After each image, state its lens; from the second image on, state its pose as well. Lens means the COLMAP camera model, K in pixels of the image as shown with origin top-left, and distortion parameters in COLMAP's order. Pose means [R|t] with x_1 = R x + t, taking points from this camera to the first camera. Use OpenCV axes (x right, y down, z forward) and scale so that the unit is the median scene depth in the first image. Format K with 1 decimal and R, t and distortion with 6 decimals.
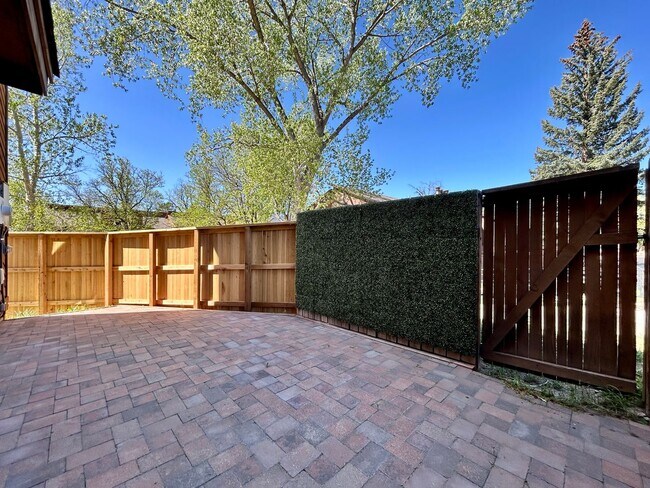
lens RADIAL K [[262.0, 0, 325.0], [0, 262.0, 244.0], [0, 0, 1]] dist [-0.002168, -0.000215]
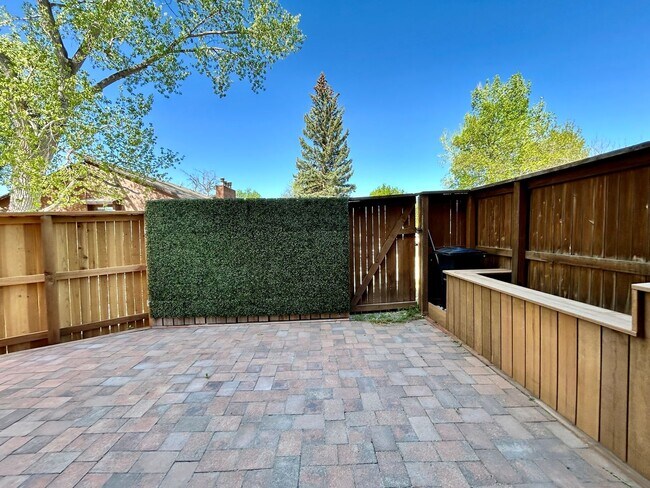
lens RADIAL K [[262.0, 0, 325.0], [0, 262.0, 244.0], [0, 0, 1]] dist [-0.002168, -0.000215]
pose [[0.683390, -0.050174, 0.728327, -0.295222], [0.021859, 0.998595, 0.048283, -0.012122], [-0.729726, -0.017076, 0.683526, 0.052805]]
